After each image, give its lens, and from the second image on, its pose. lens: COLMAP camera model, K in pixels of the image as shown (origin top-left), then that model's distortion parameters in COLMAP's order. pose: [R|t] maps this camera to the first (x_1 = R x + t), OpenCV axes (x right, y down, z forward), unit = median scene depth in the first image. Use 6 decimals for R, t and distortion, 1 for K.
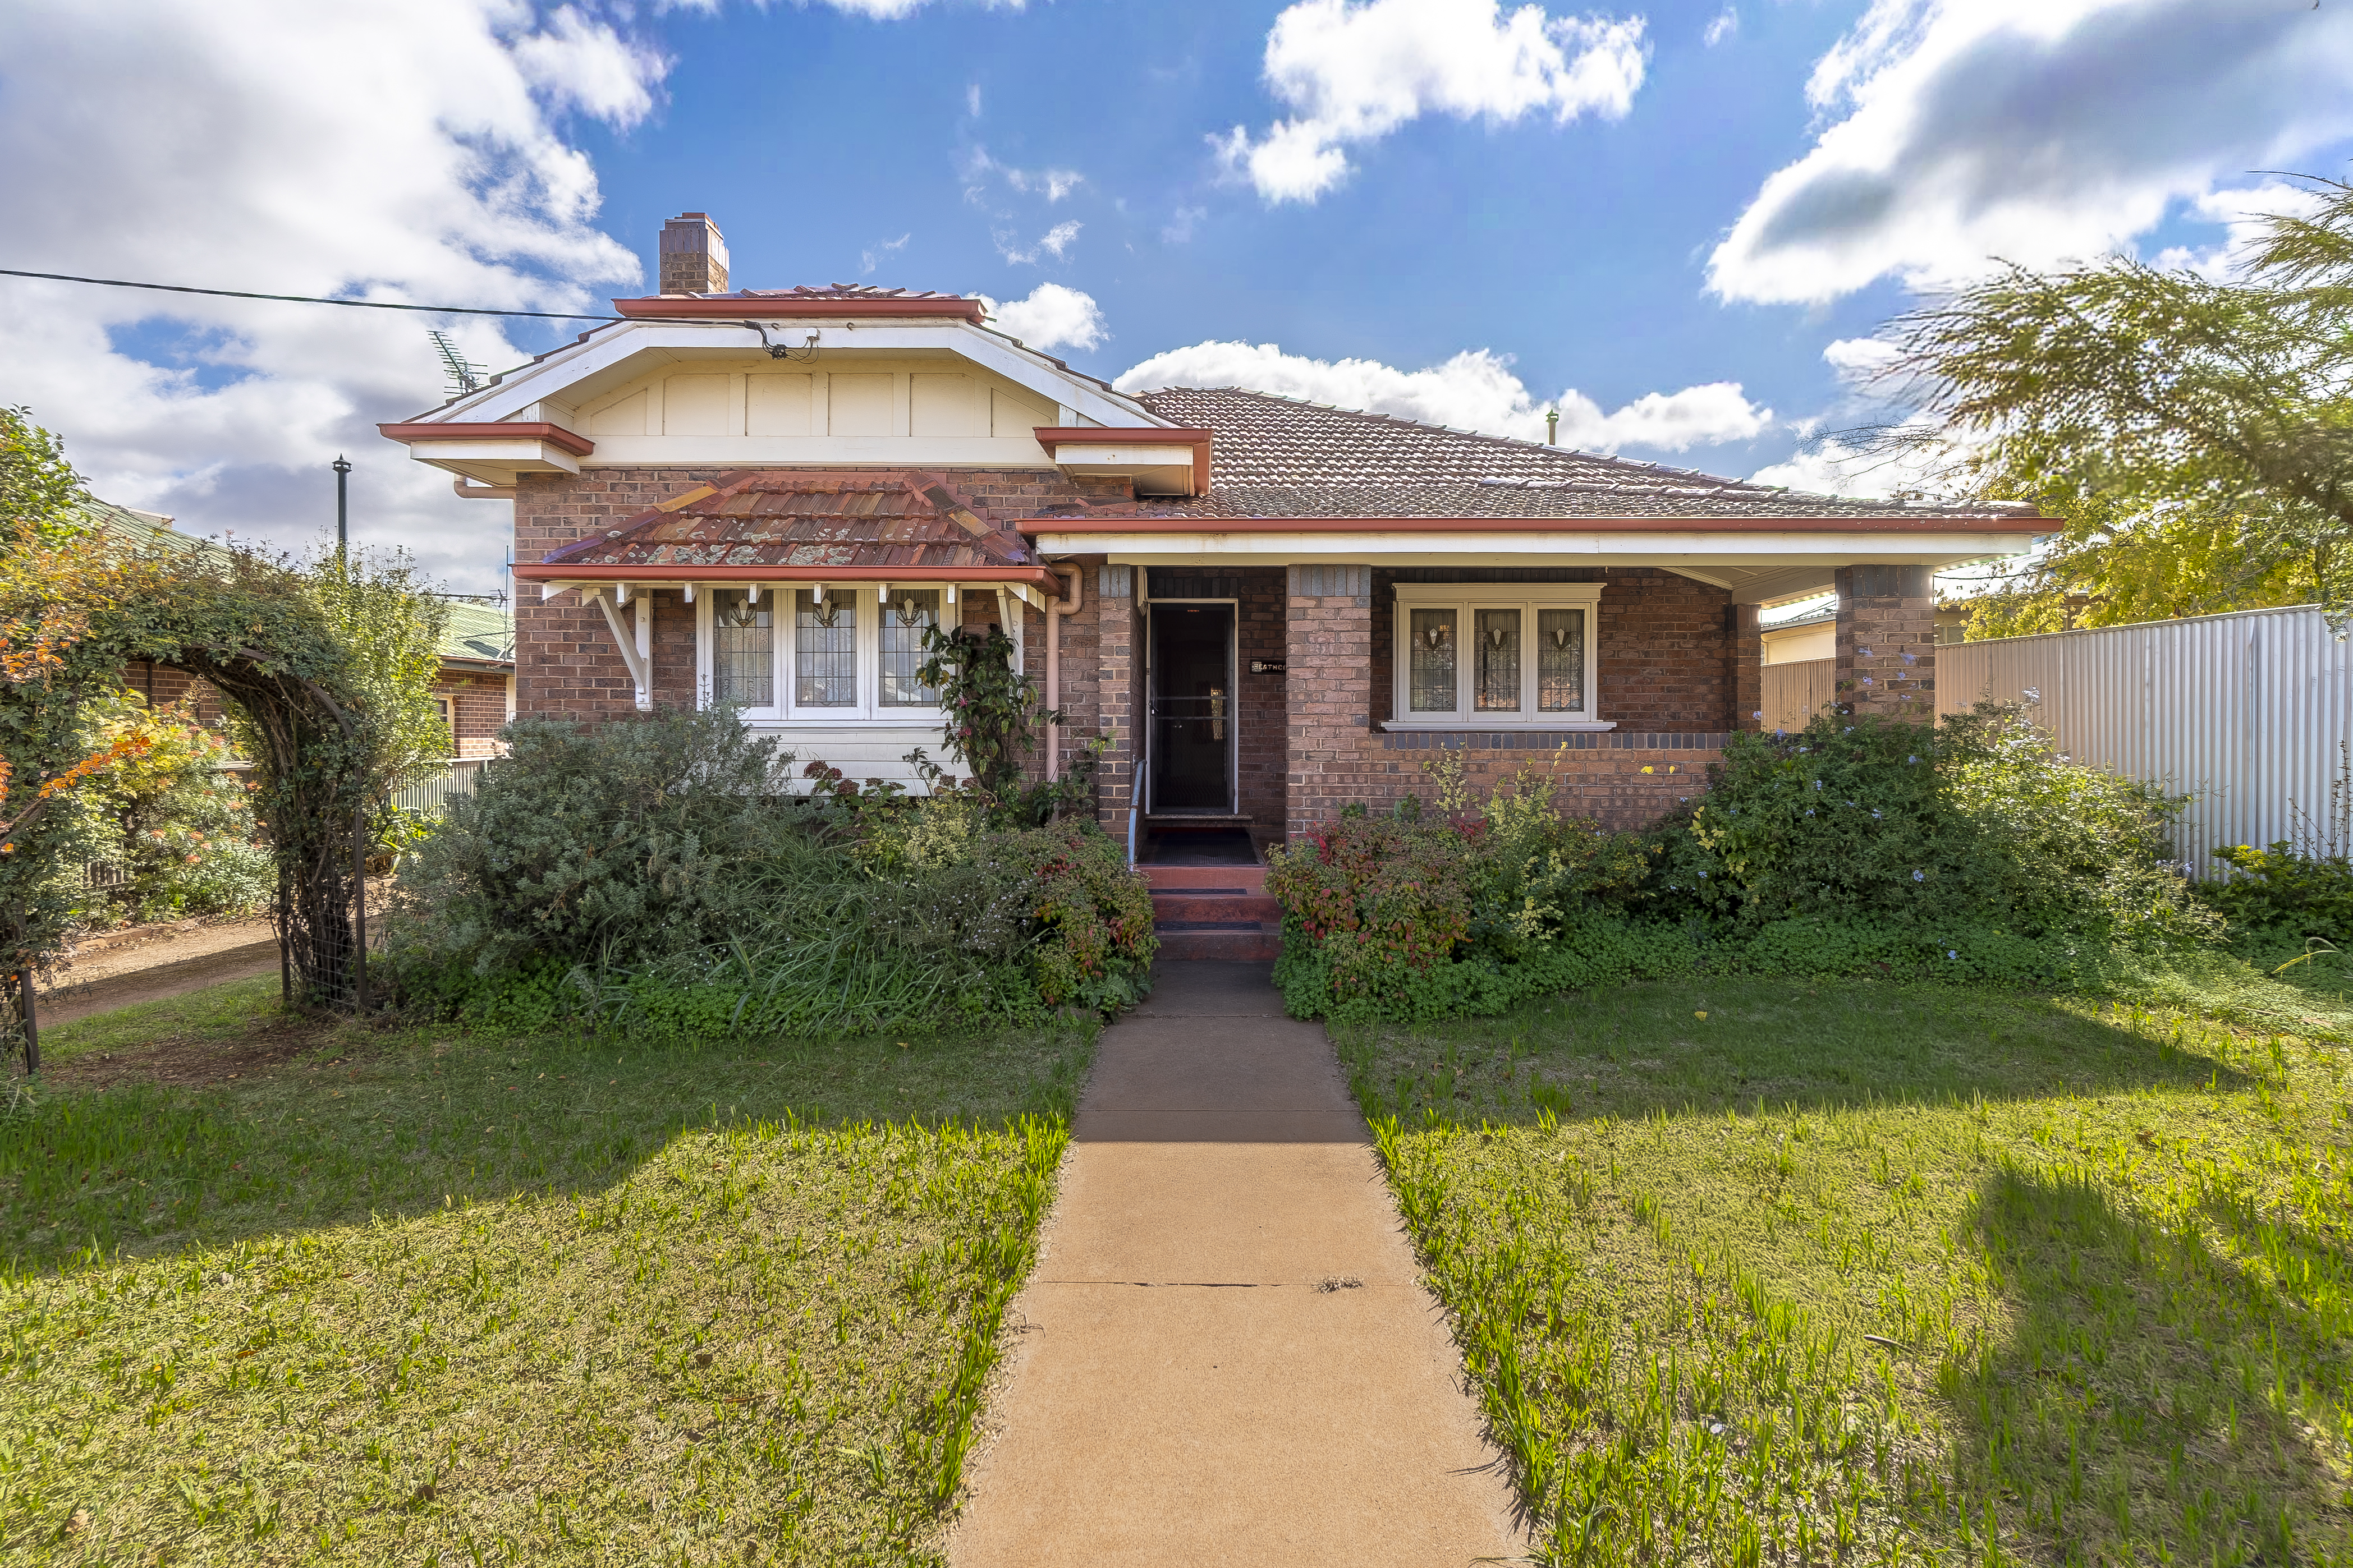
lens RADIAL K [[1027.5, 0, 1176.7], [0, 1027.5, 741.4], [0, 0, 1]] dist [-0.001972, -0.009258]
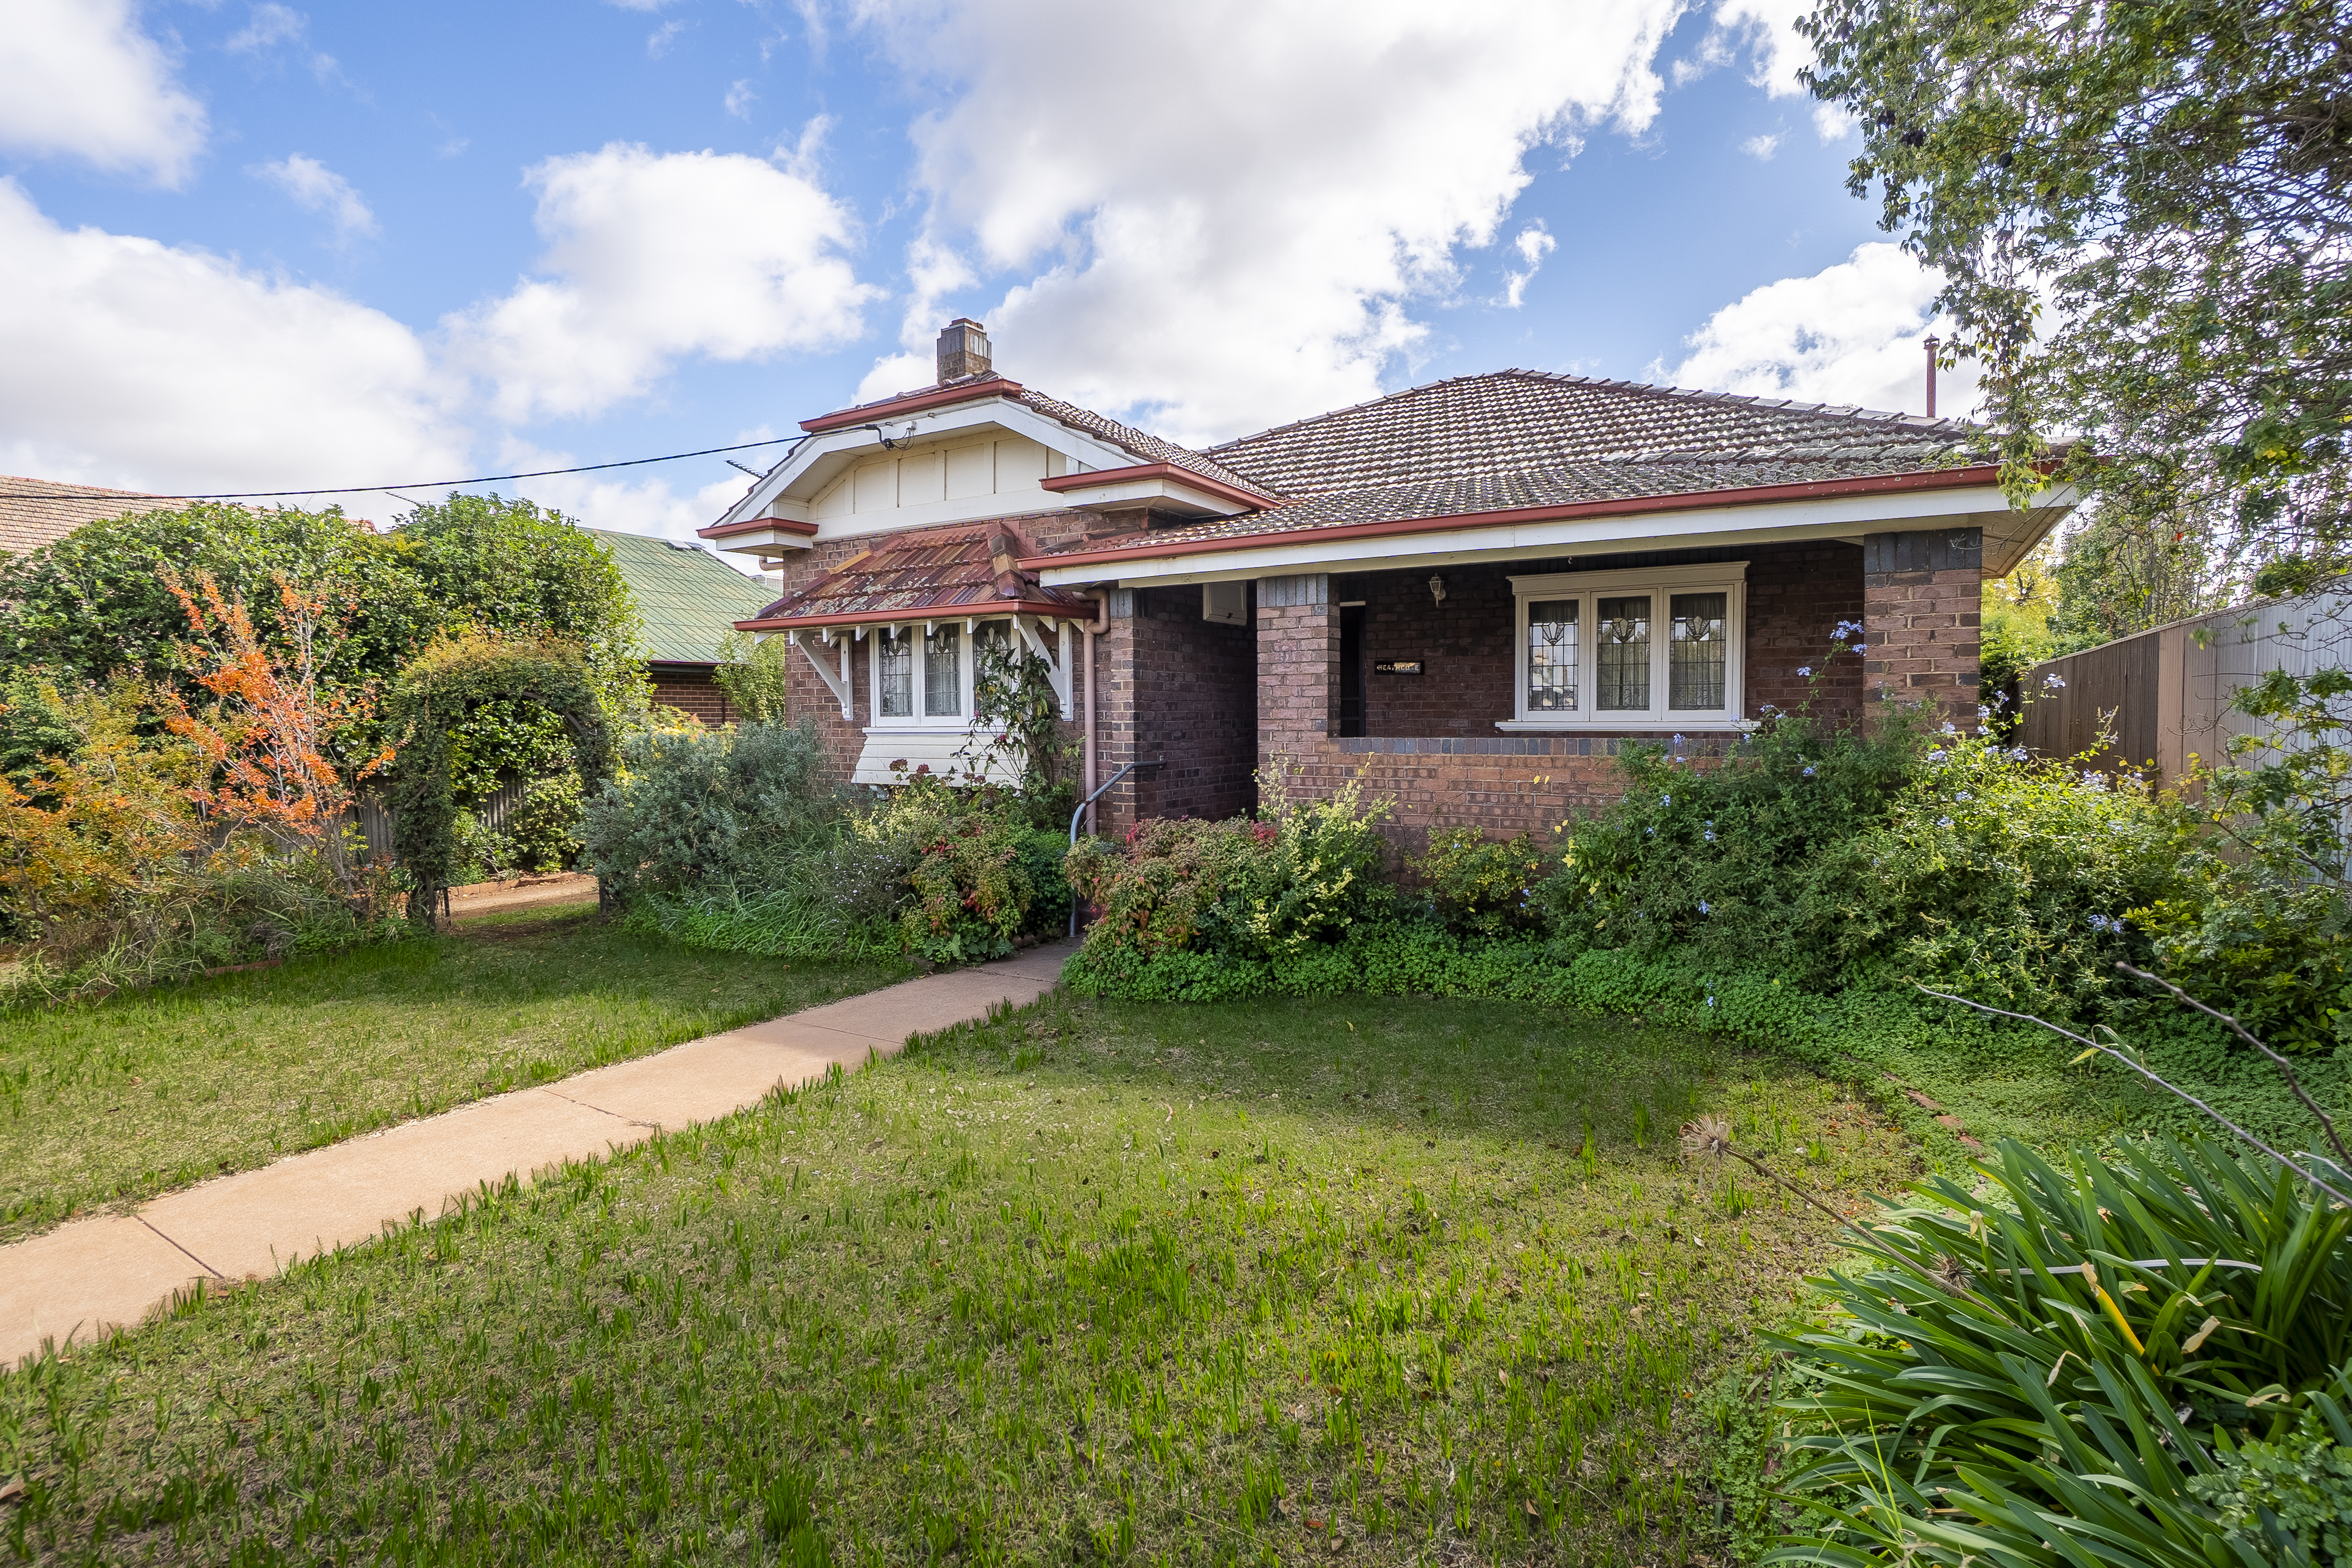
lens RADIAL K [[1010.1, 0, 1176.0], [0, 1010.1, 784.0], [0, 0, 1]] dist [-0.047195, -0.000052]
pose [[0.879224, 0.022812, -0.475862, 0.531570], [0.001958, 0.998671, 0.051492, -0.013866], [0.476404, -0.046205, 0.878012, 0.039908]]
